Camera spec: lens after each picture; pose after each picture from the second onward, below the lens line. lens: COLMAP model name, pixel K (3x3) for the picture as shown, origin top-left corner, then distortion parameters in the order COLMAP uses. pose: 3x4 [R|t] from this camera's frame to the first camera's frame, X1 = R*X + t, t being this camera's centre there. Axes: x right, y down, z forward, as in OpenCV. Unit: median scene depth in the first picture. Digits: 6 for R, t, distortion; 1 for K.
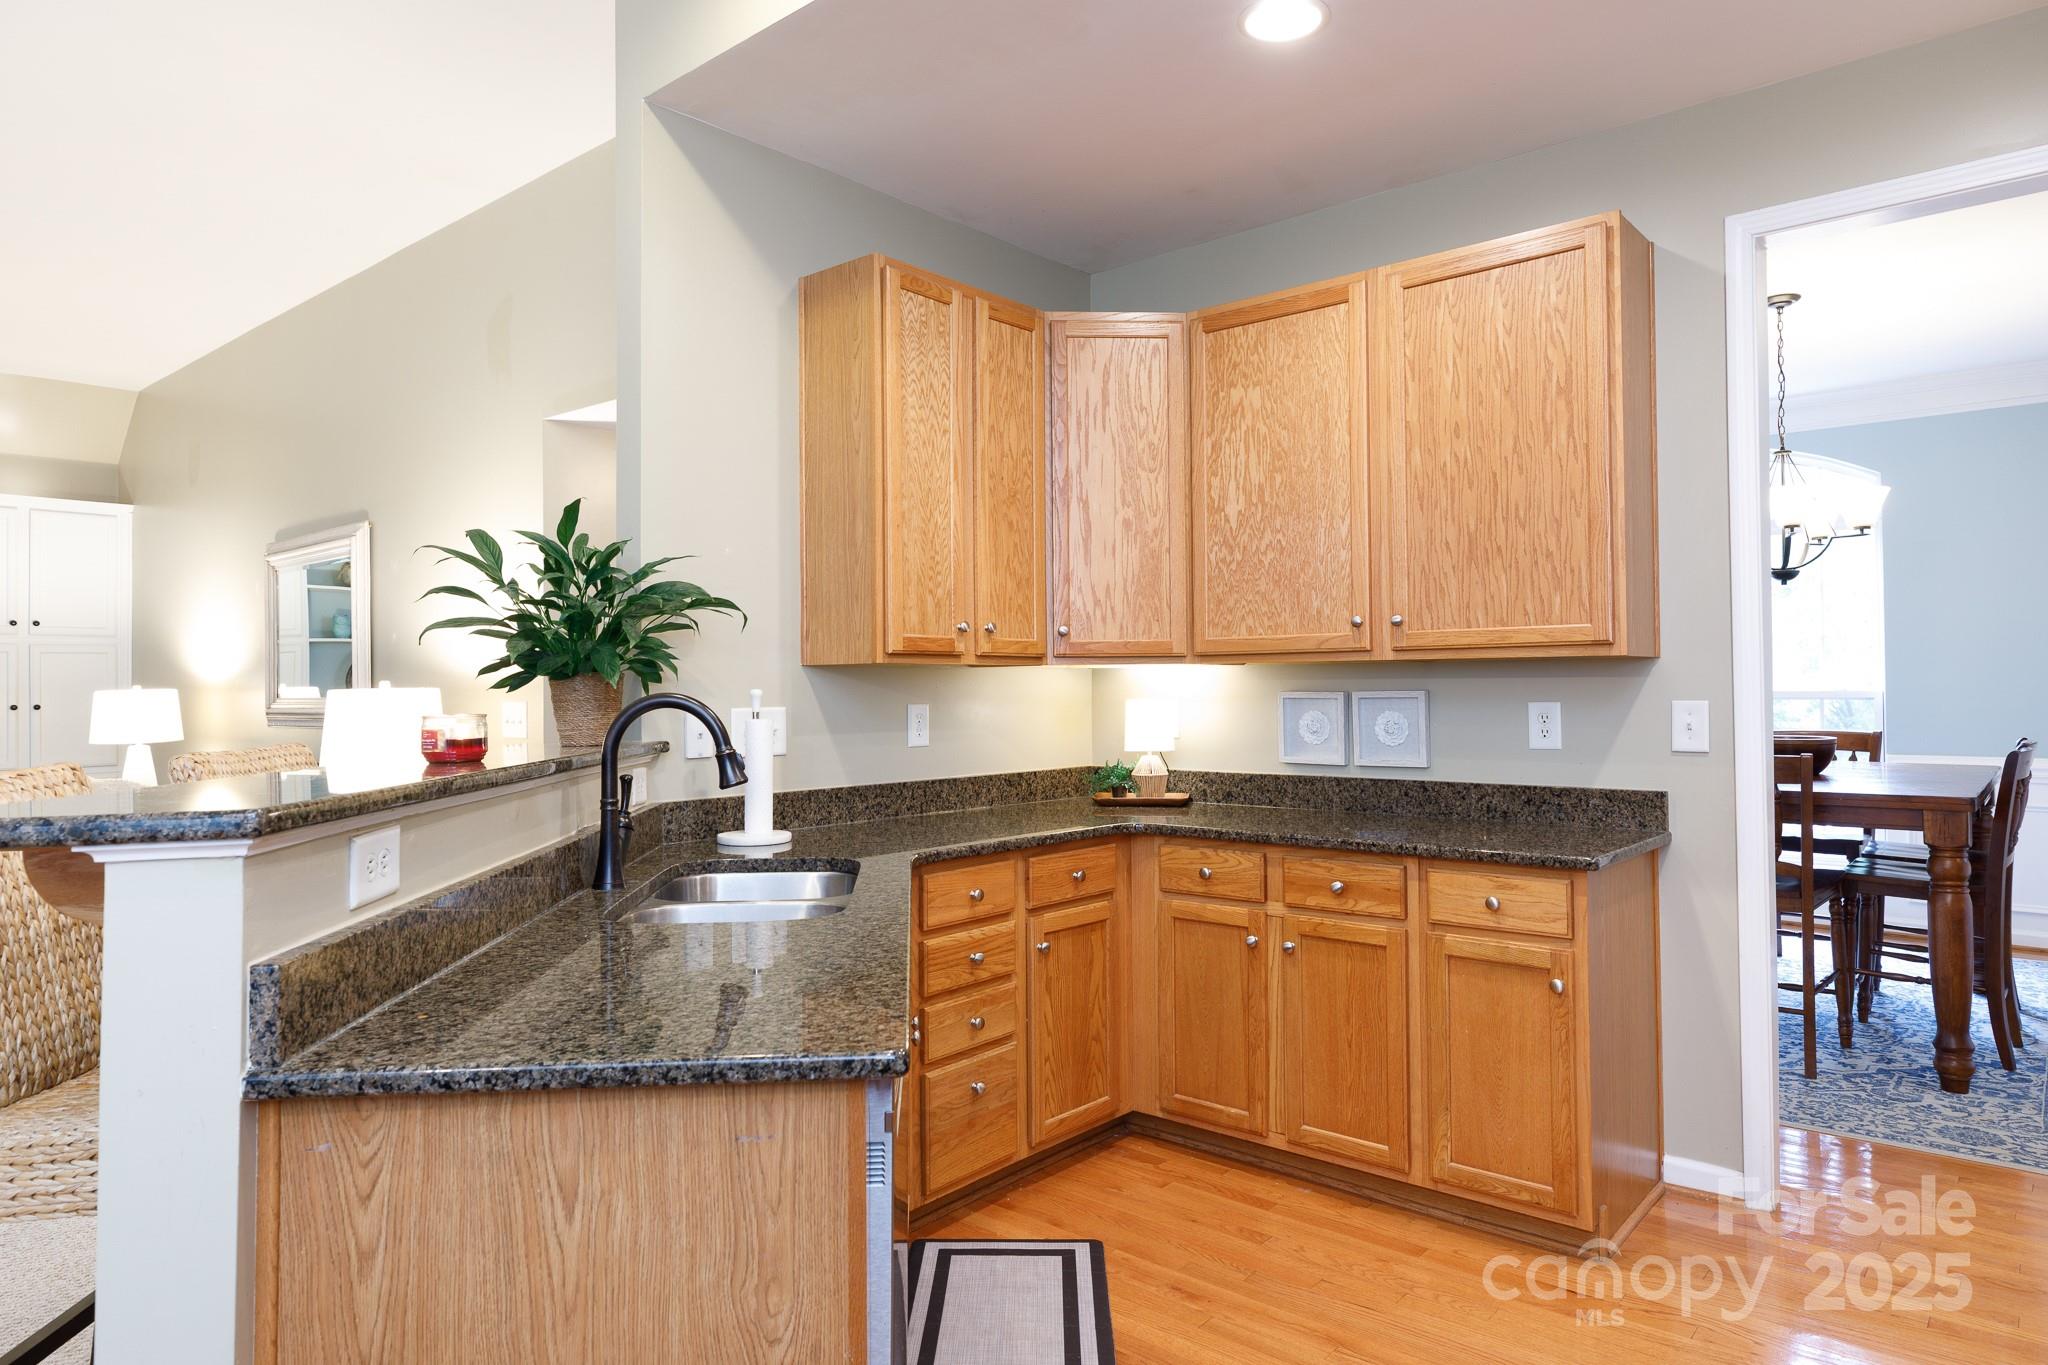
lens RADIAL K [[1234.8, 0, 1021.4], [0, 1234.8, 673.9], [0, 0, 1]] dist [-0.001520, -0.000287]
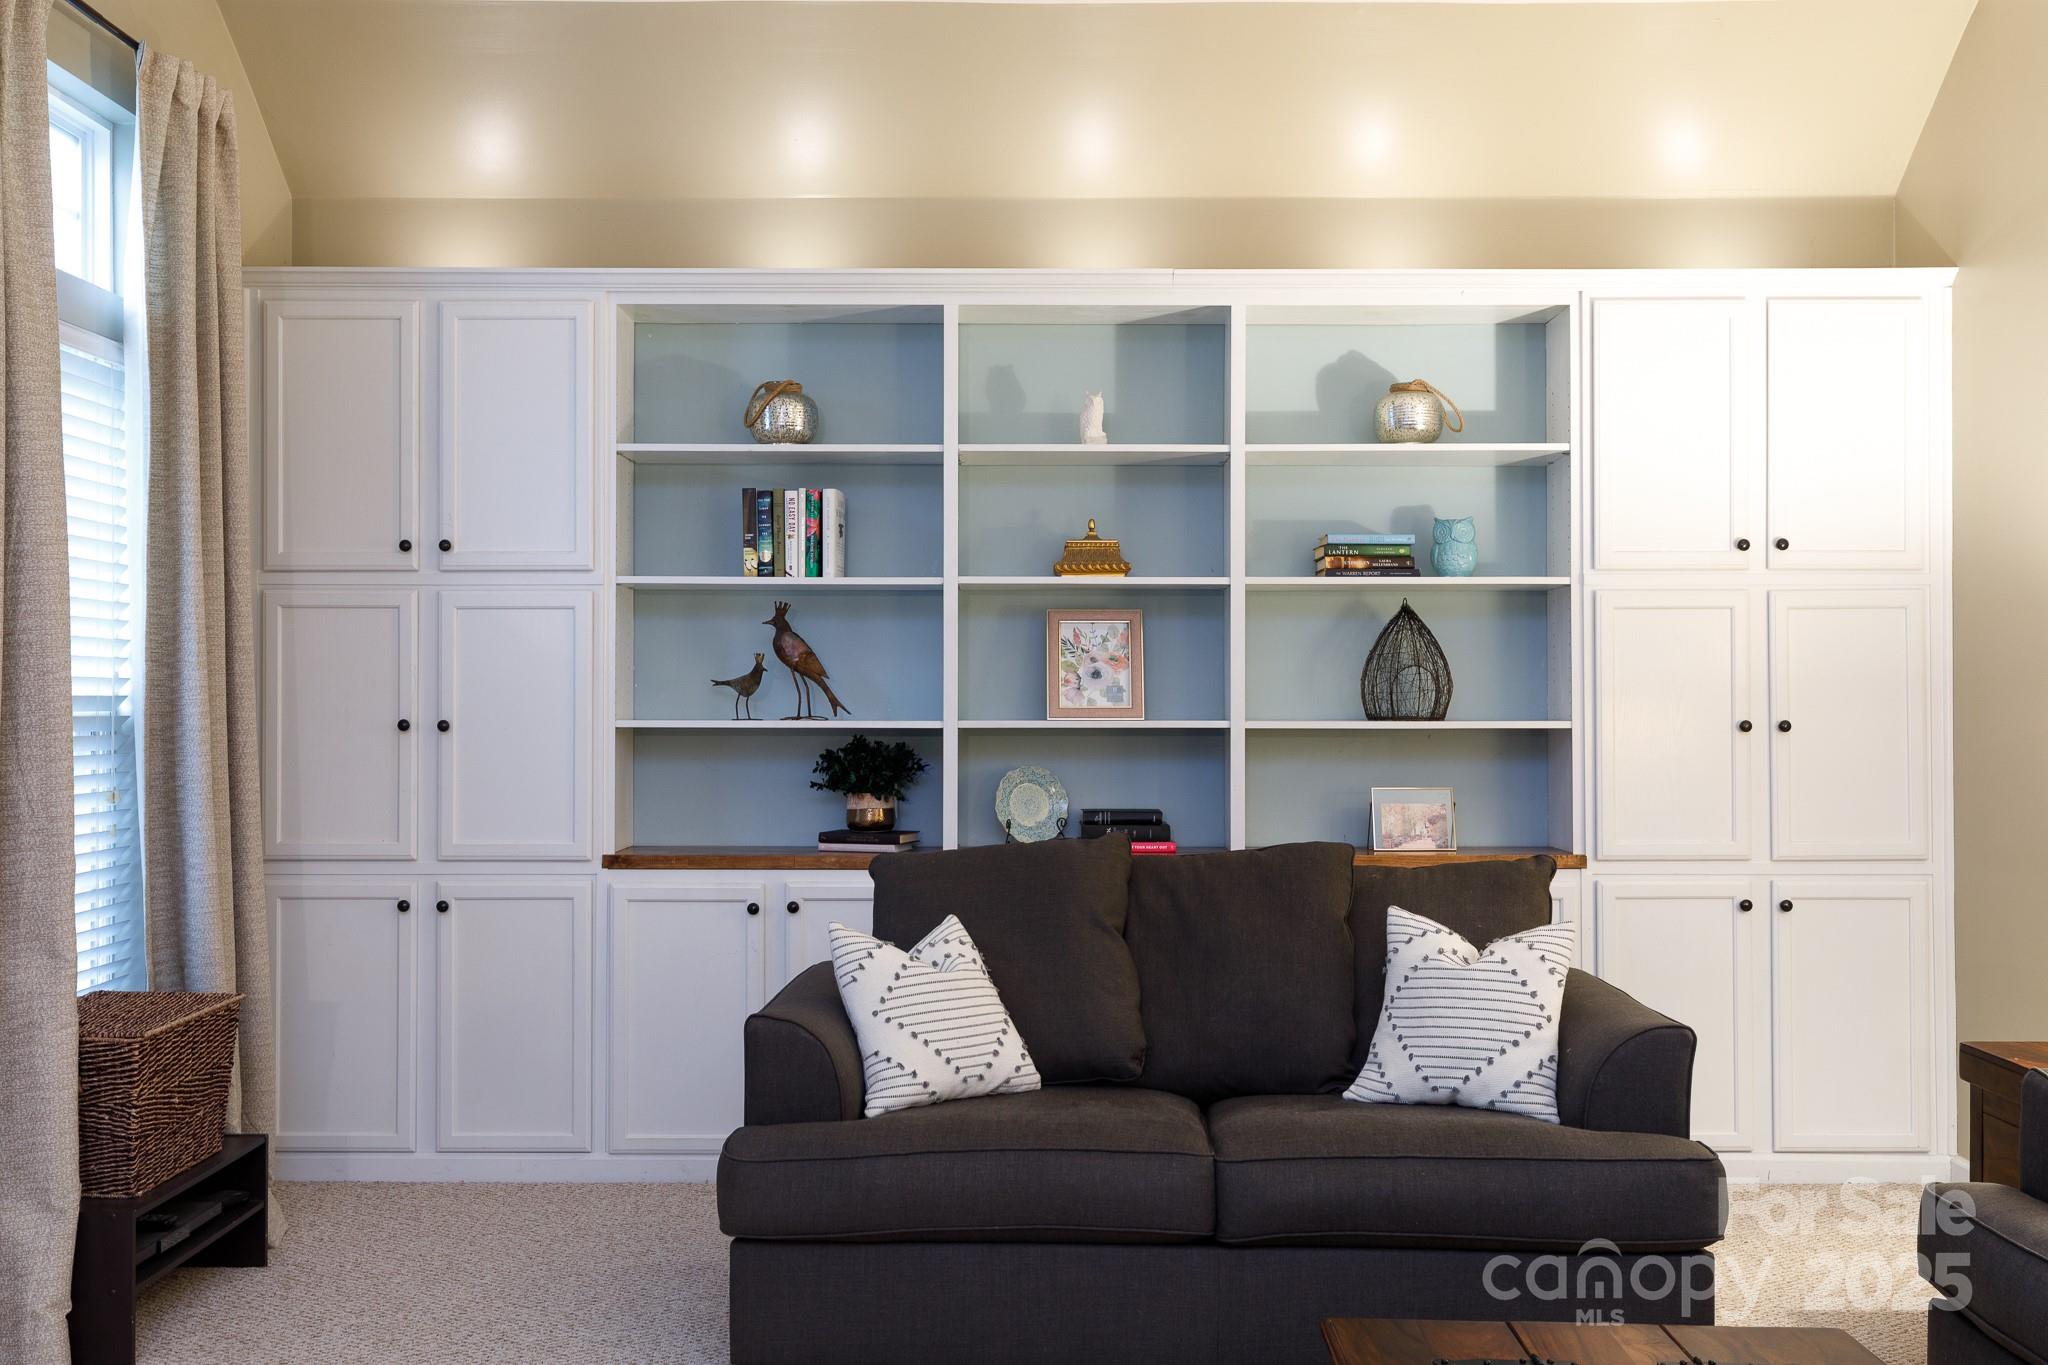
lens RADIAL K [[1871.1, 0, 1021.4], [0, 1871.1, 691.0], [0, 0, 1]] dist [0.020470, 0.006772]
pose [[0.635127, 0.004368, -0.772396, -0.438156], [0.002402, 0.999968, 0.007629, 0.007819], [0.772404, -0.006700, 0.635096, 0.334739]]
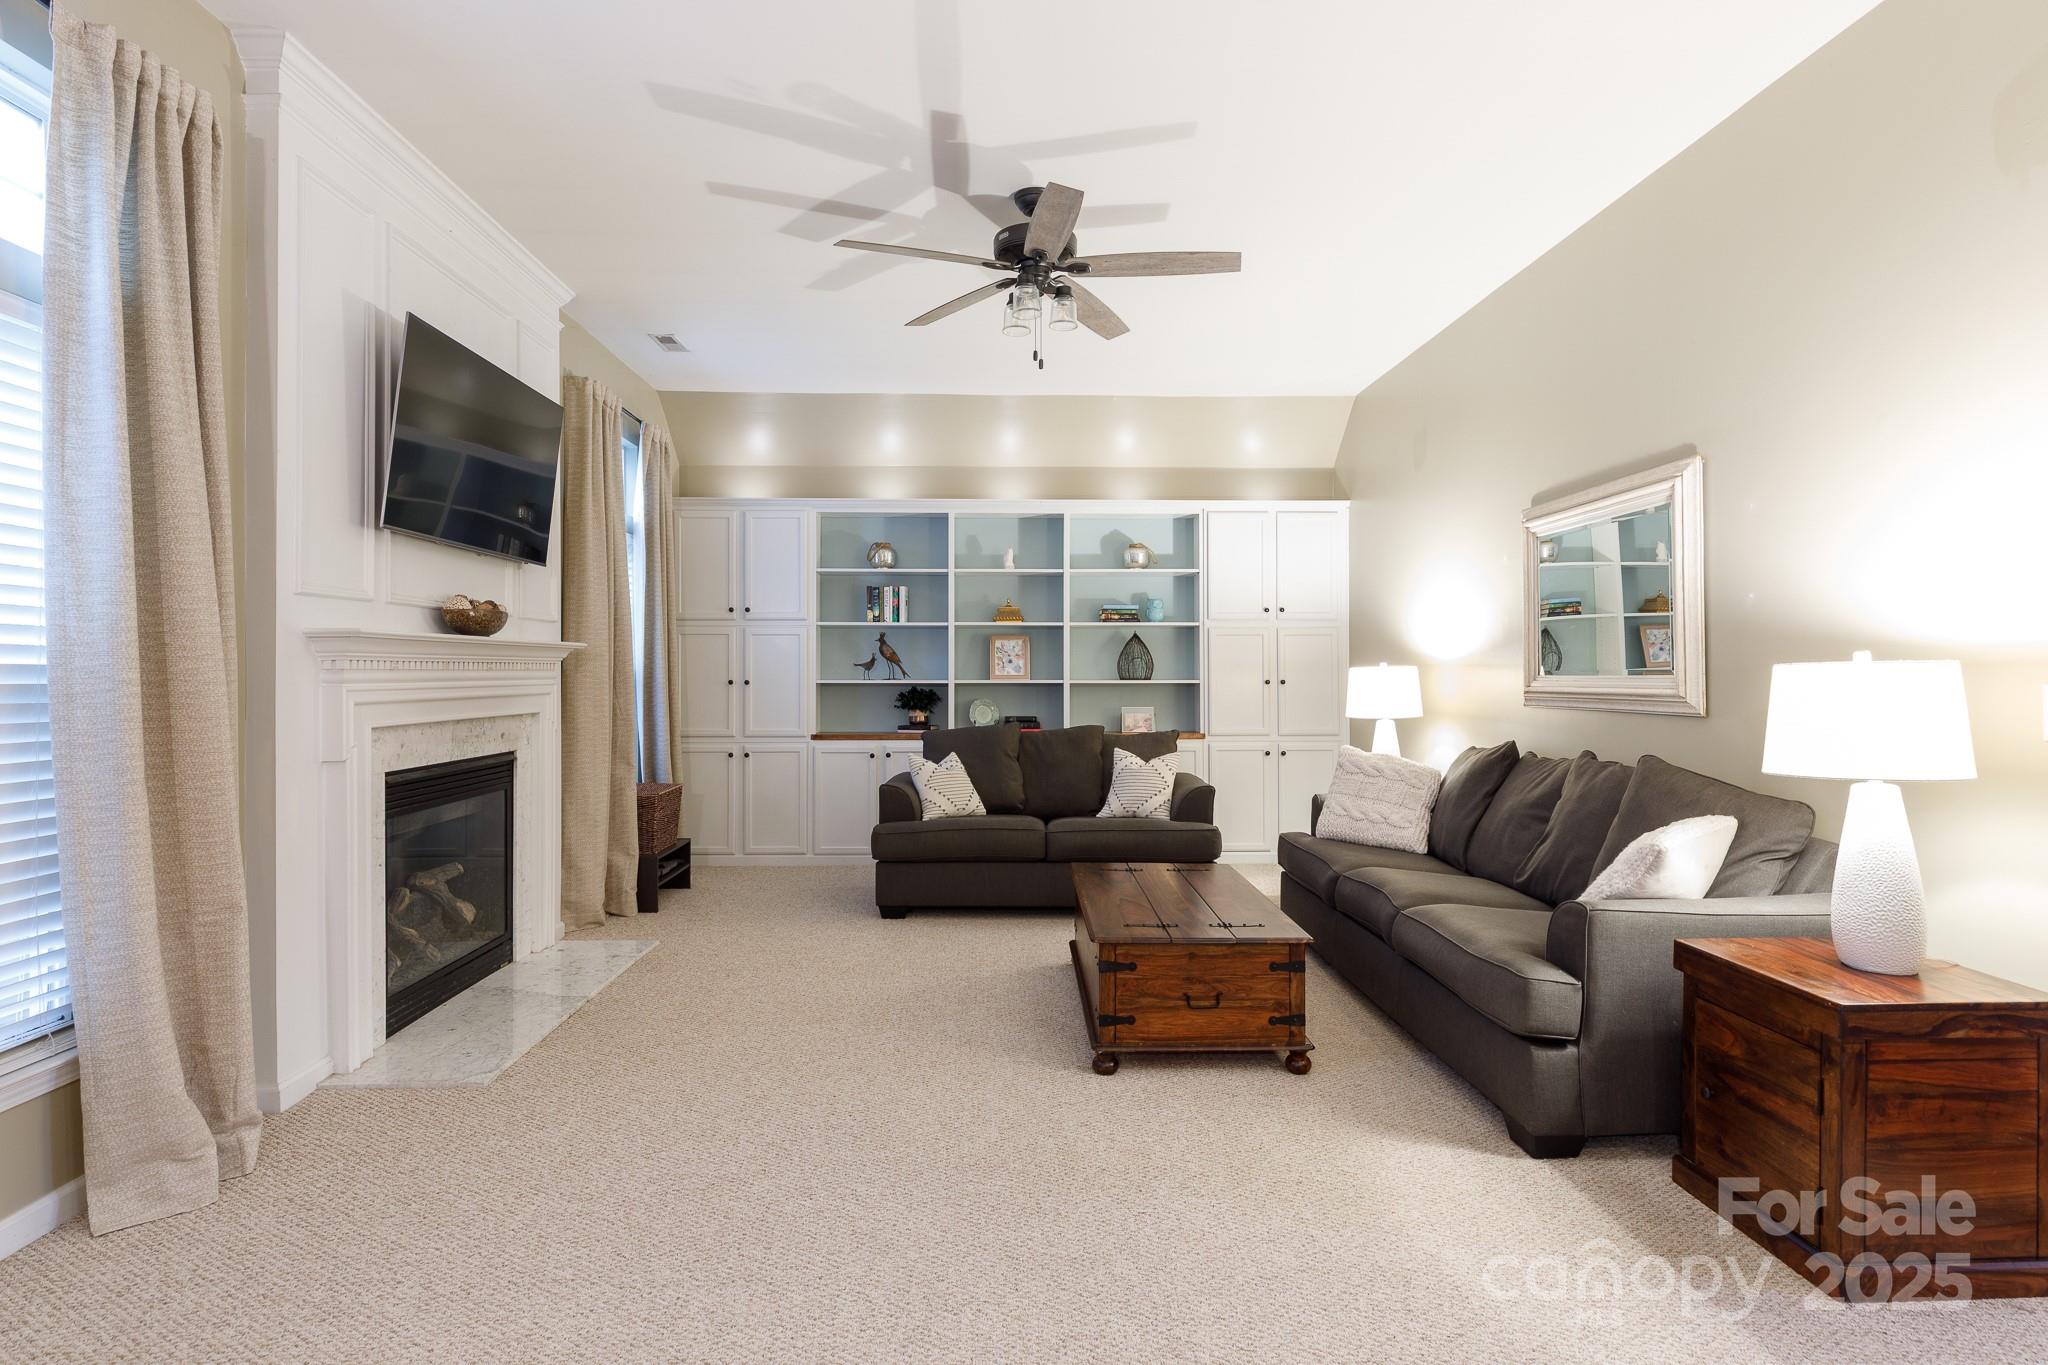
lens RADIAL K [[1083.5, 0, 1034.9], [0, 1083.5, 669.9], [0, 0, 1]] dist [0.000201, 0.000667]
pose [[0.670052, 0.005848, -0.742291, -0.196763], [0.002573, 0.999945, 0.010201, 0.004445], [0.742310, -0.008746, 0.670000, 0.142288]]
